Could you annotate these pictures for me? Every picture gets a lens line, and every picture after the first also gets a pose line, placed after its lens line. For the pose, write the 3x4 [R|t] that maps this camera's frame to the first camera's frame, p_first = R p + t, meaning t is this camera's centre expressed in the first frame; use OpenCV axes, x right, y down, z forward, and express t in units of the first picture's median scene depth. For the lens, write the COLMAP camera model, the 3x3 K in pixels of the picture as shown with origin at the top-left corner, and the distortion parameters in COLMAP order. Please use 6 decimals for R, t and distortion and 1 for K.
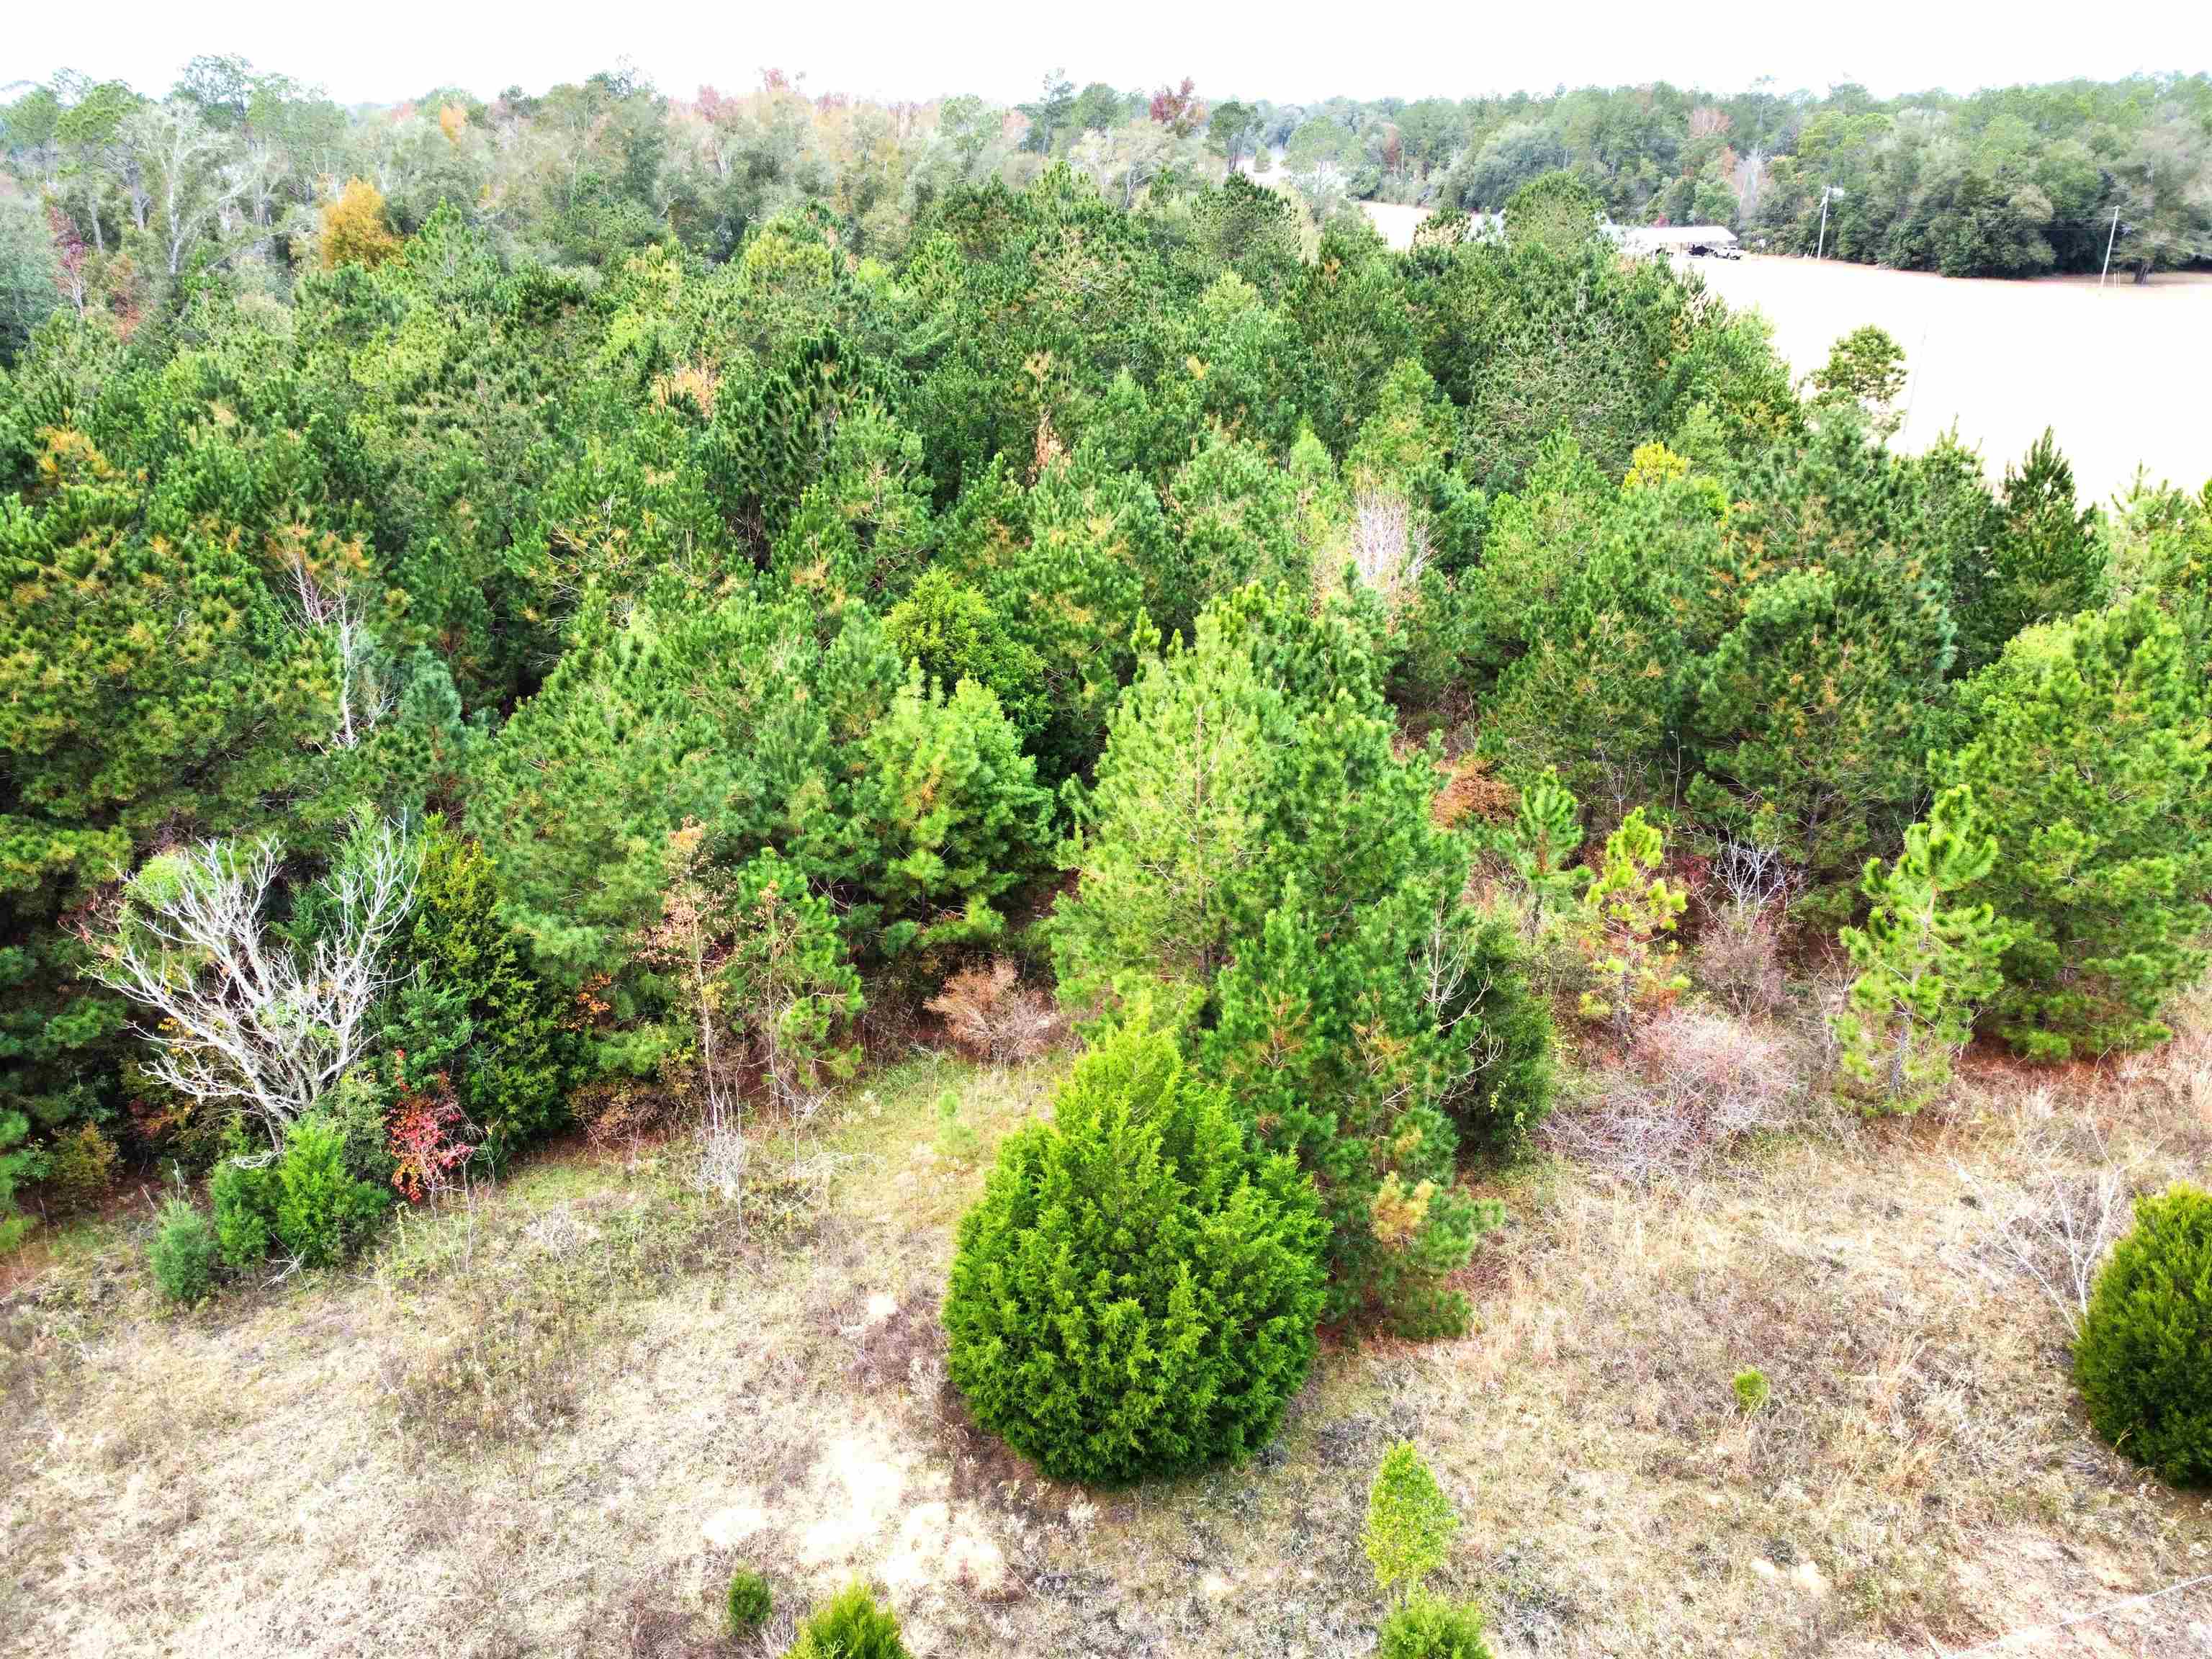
lens RADIAL K [[1659.3, 0, 1095.8], [0, 1659.3, 825.9], [0, 0, 1]] dist [0.006365, -0.015122]
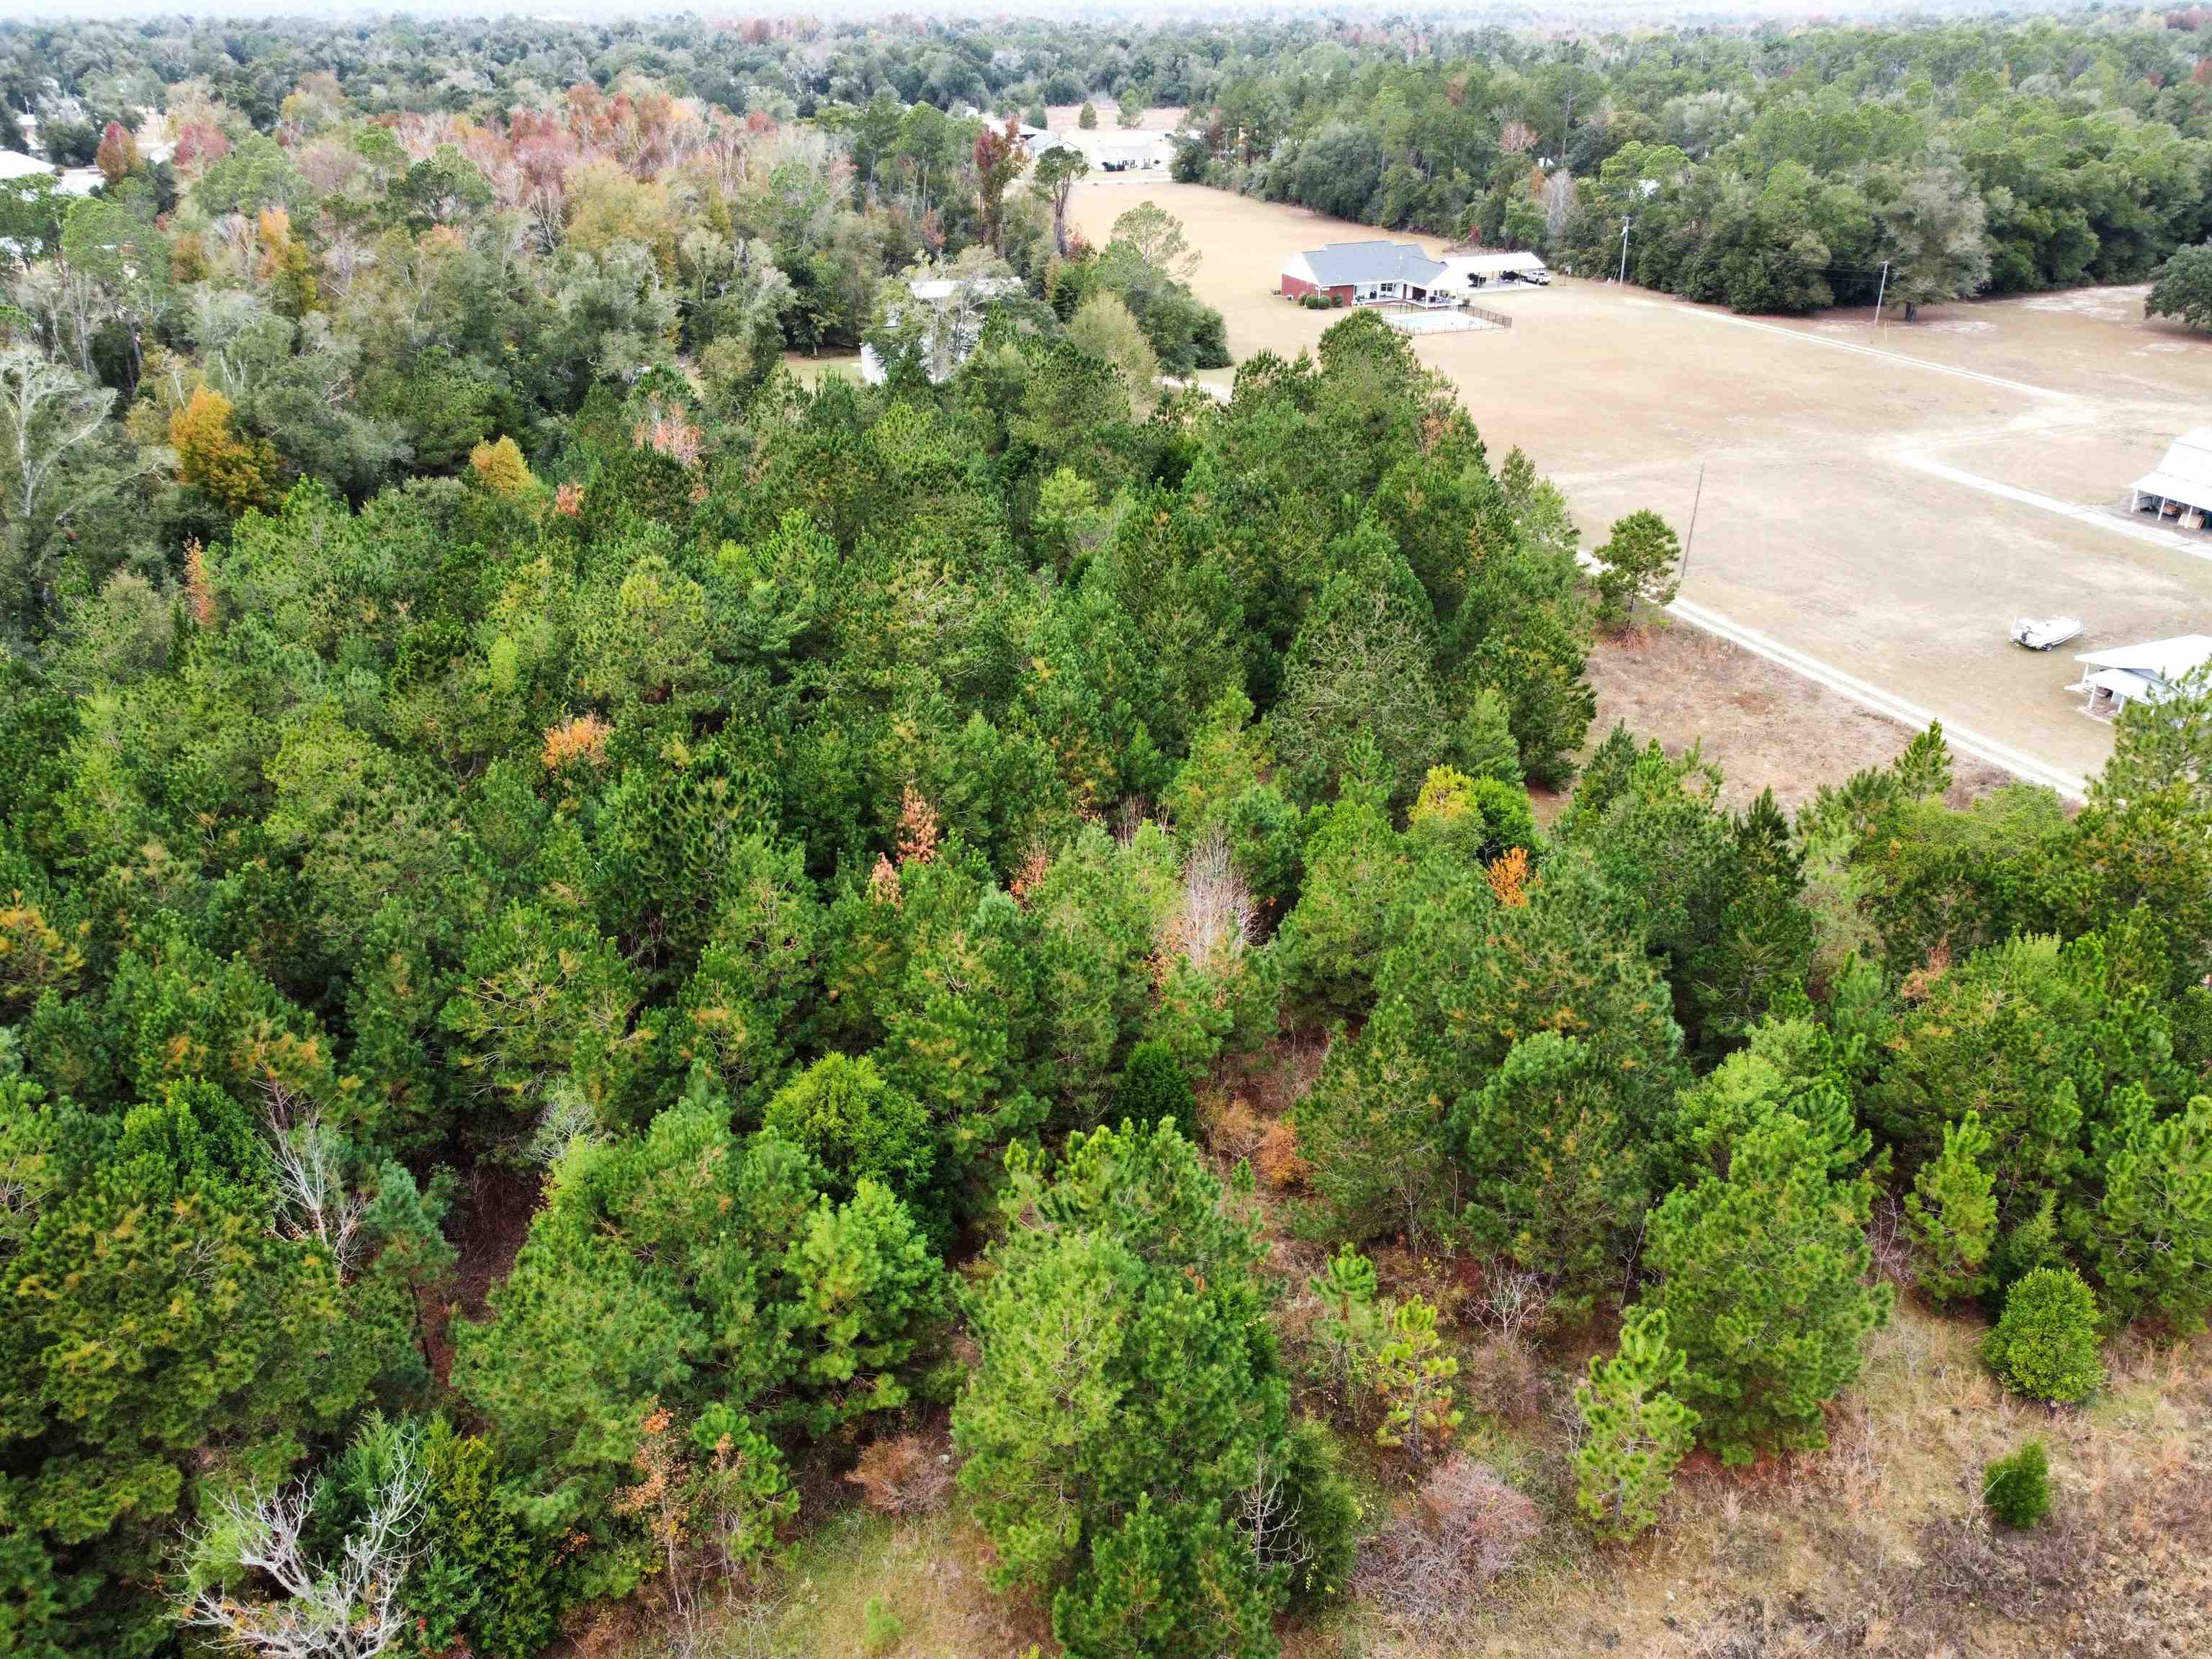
lens RADIAL K [[1659.3, 0, 1095.3], [0, 1659.3, 831.7], [0, 0, 1]] dist [0.006365, -0.015122]
pose [[0.995247, -0.043623, 0.087066, -0.005650], [0.039121, 0.997841, 0.052754, -0.318053], [-0.089179, -0.049097, 0.994805, -0.148473]]
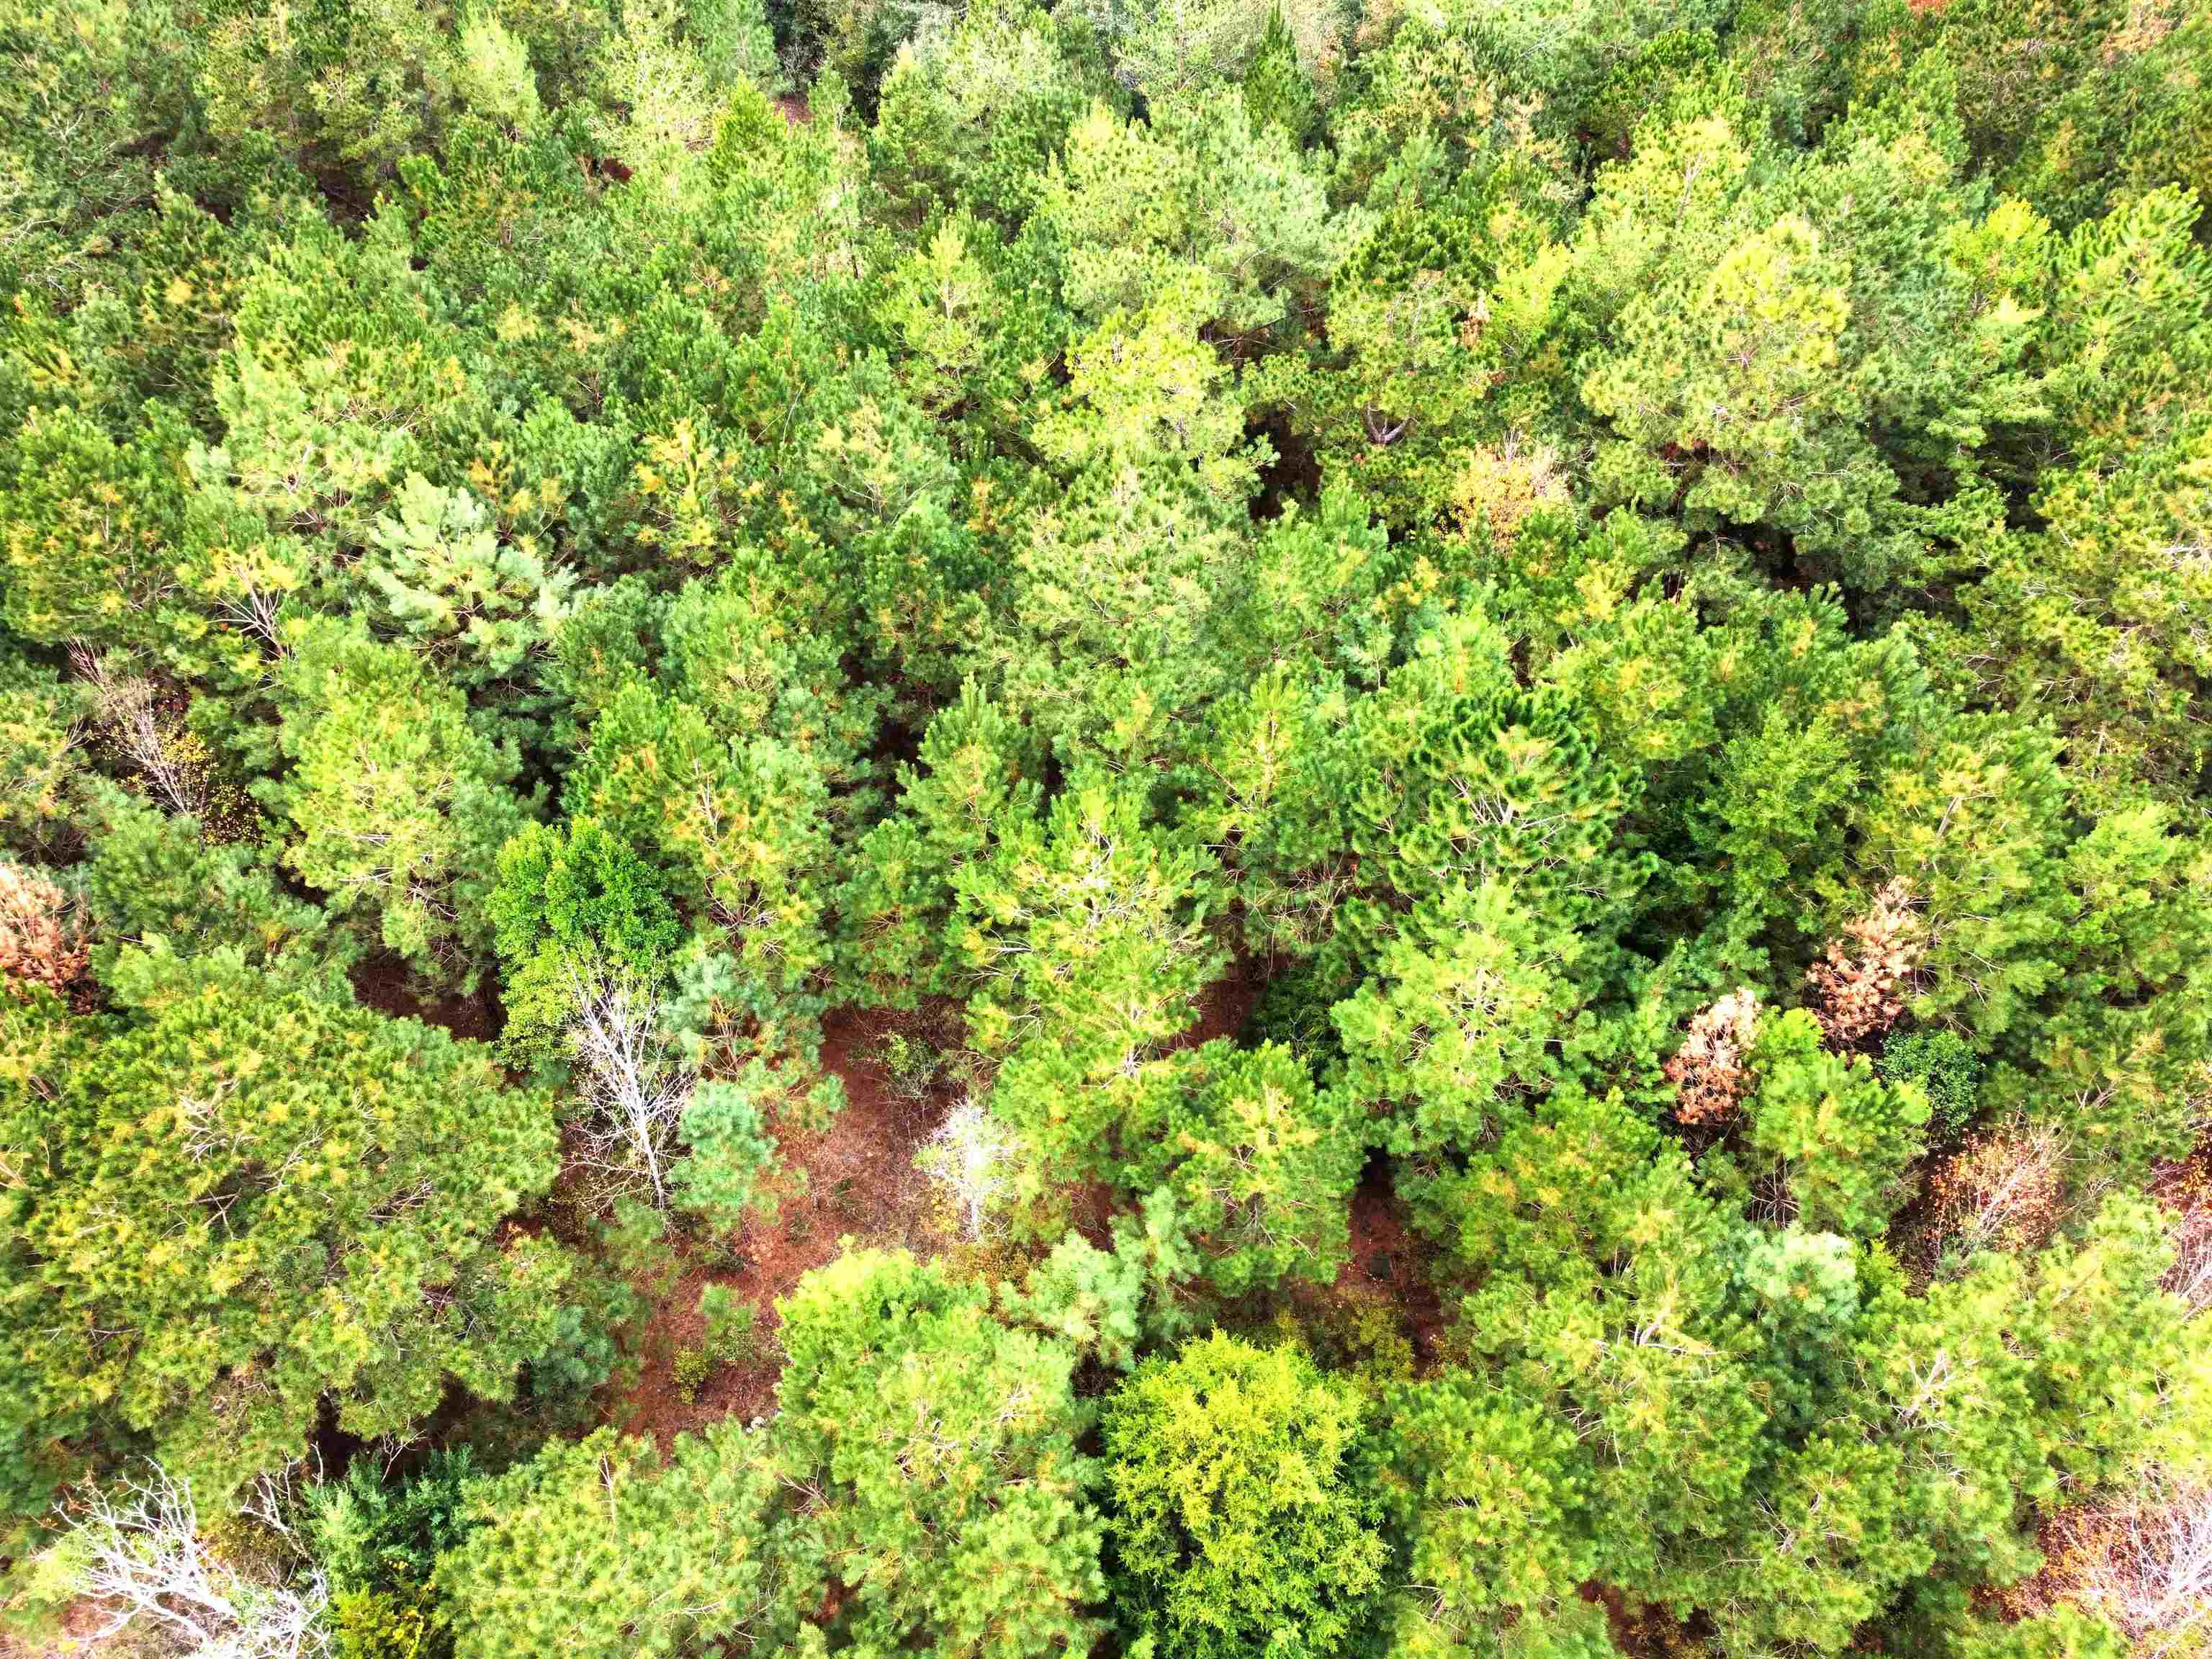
lens RADIAL K [[1659.3, 0, 1107.6], [0, 1659.3, 827.4], [0, 0, 1]] dist [0.006365, -0.015122]
pose [[0.709491, 0.530046, -0.464407, 0.038119], [-0.285033, 0.818530, 0.498764, -0.565365], [0.644498, -0.221497, 0.731820, 0.470273]]
